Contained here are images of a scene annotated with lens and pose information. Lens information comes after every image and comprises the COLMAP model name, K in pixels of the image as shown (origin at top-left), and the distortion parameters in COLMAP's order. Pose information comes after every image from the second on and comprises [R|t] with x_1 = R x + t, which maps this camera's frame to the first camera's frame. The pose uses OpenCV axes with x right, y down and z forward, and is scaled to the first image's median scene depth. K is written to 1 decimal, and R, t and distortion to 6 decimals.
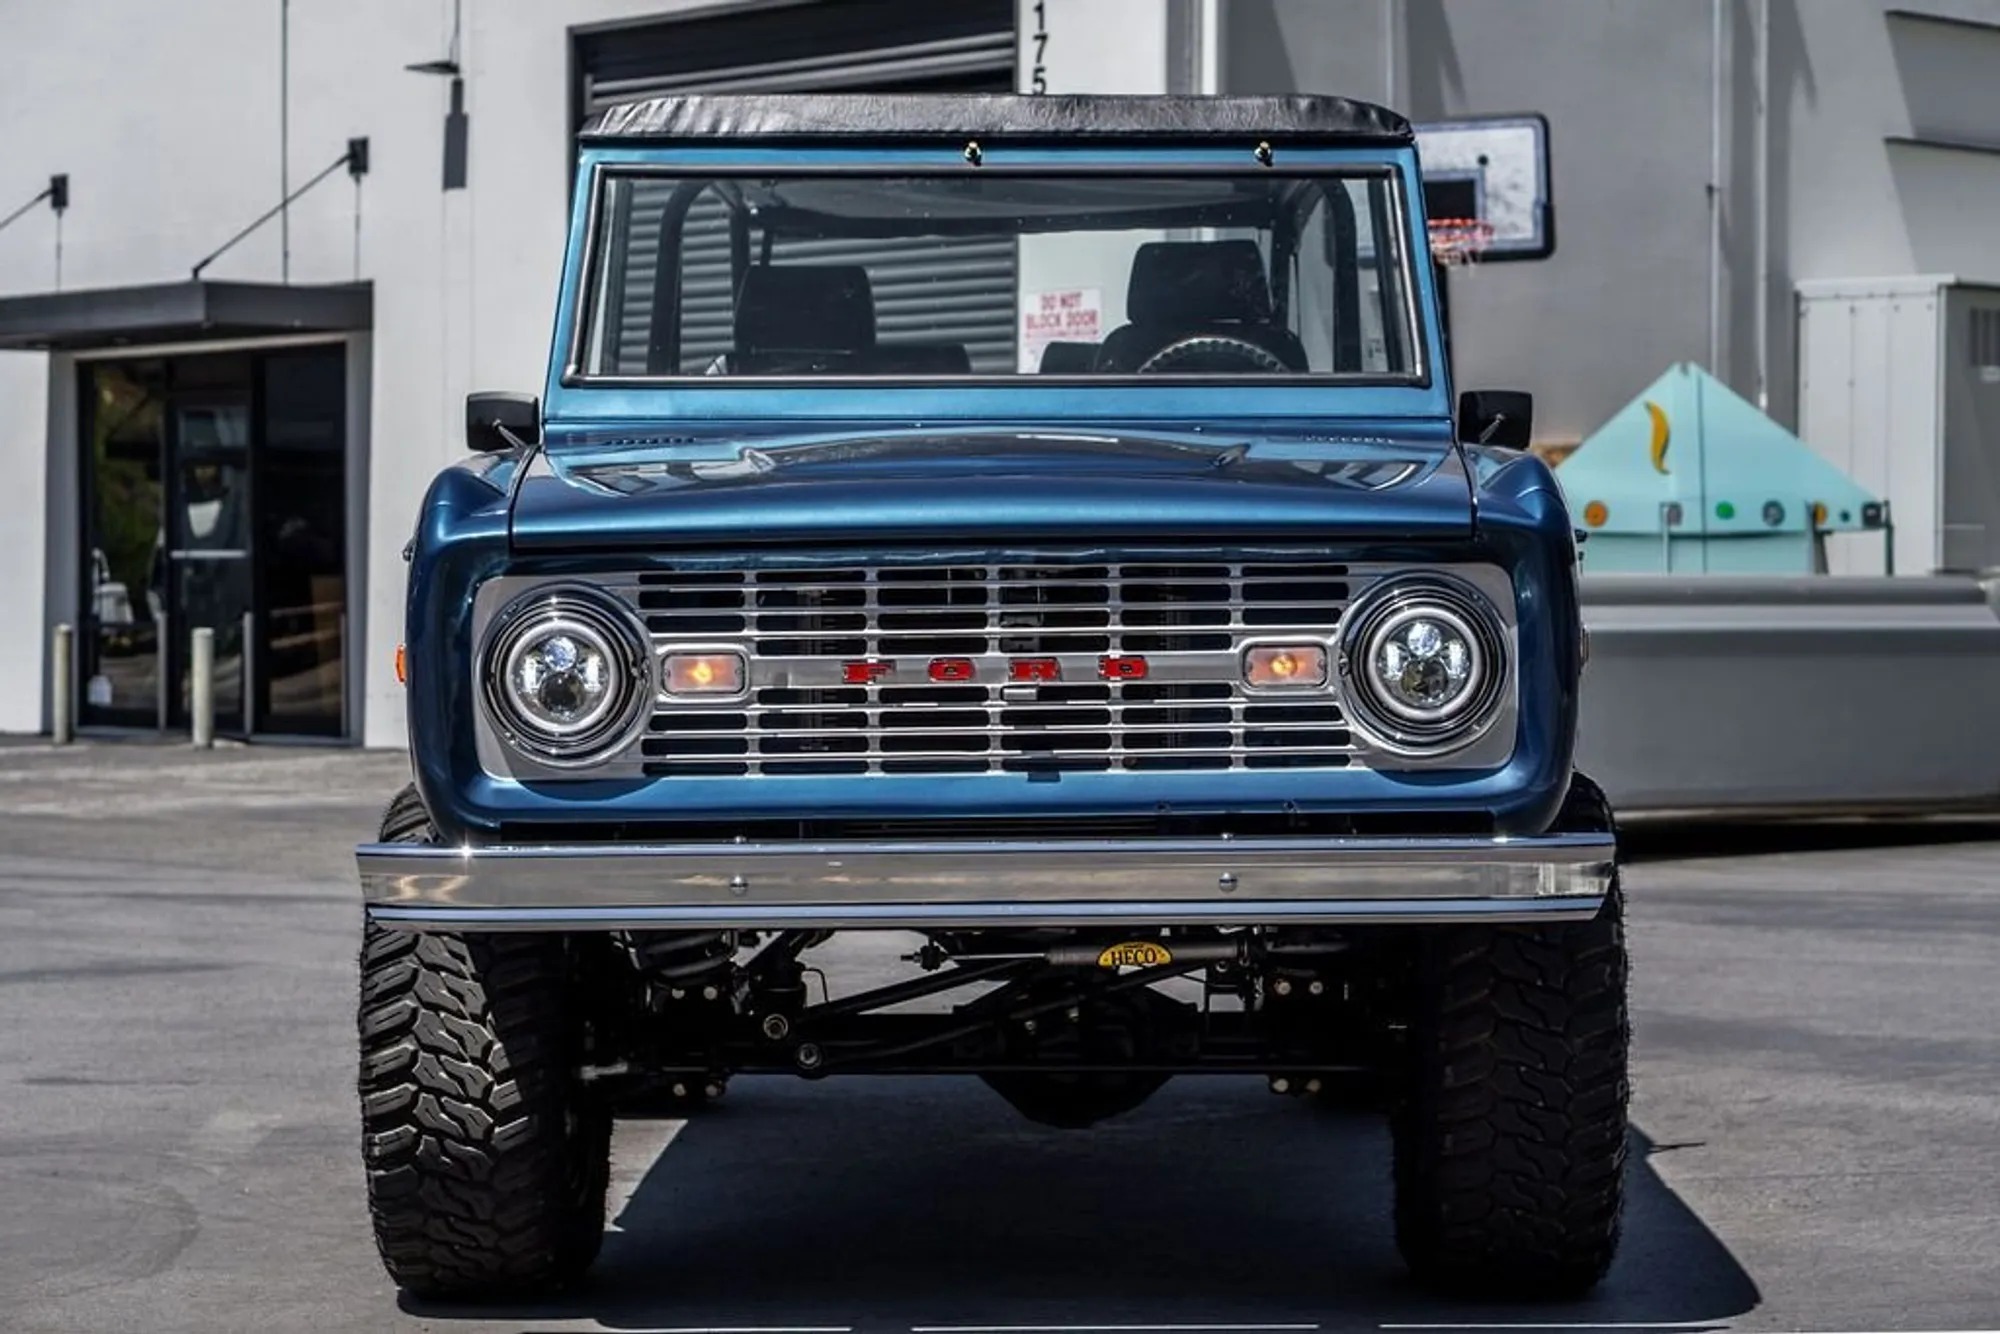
lens RADIAL K [[4356.4, 0, 1000.0], [0, 4356.4, 667.0], [0, 0, 1]] dist [0.068367, 0.071874]
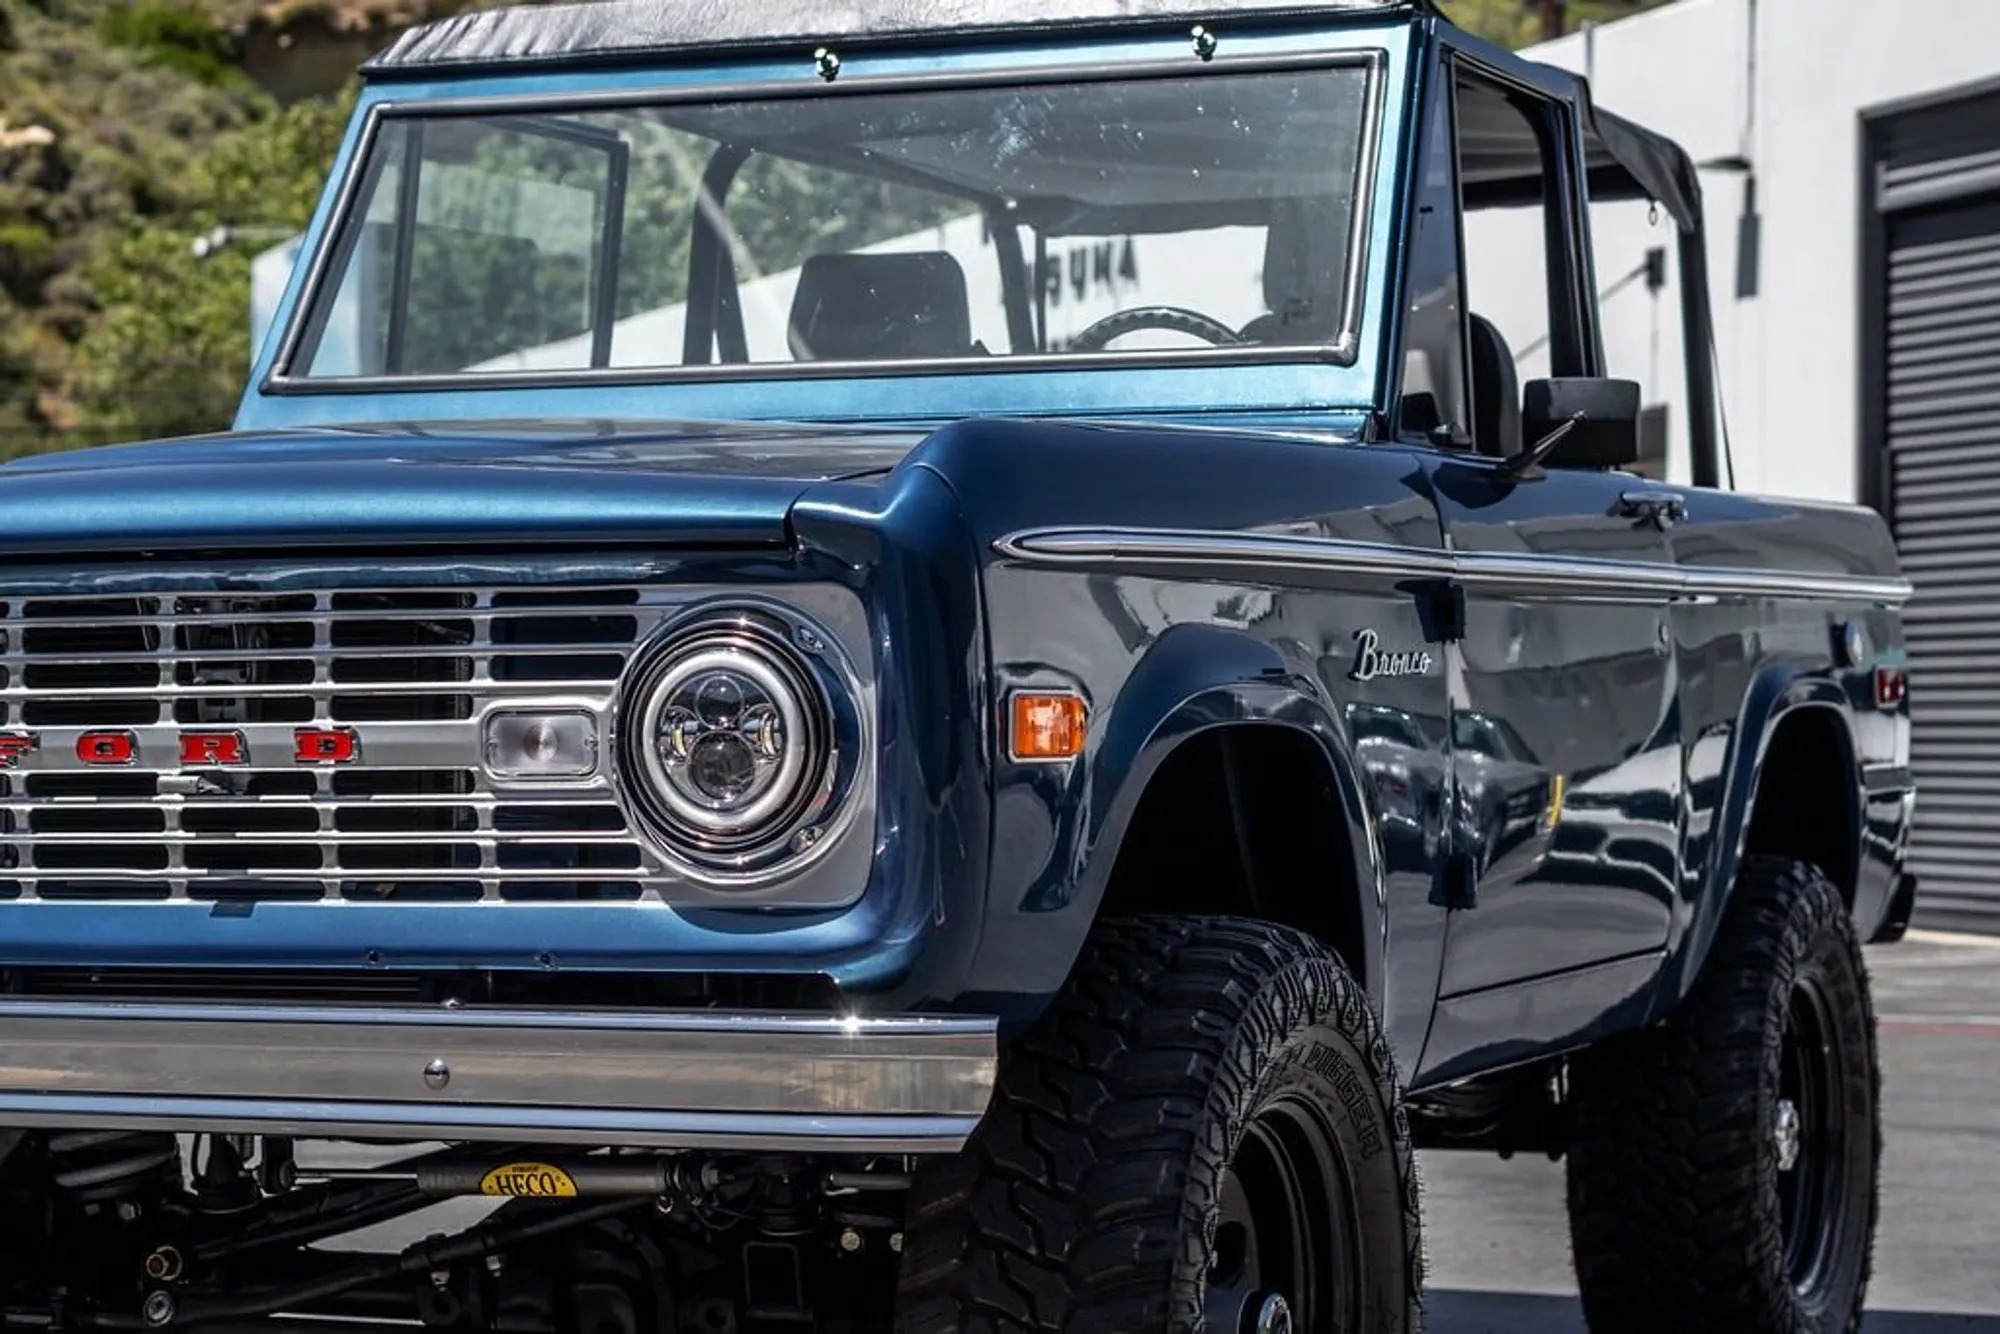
lens RADIAL K [[4356.4, 0, 1000.0], [0, 4356.4, 667.0], [0, 0, 1]] dist [0.068367, 0.071874]
pose [[0.920338, -0.002414, -0.391117, 0.381022], [-0.012442, 0.999294, -0.035445, 0.010472], [0.390926, 0.037487, 0.919658, 0.428491]]
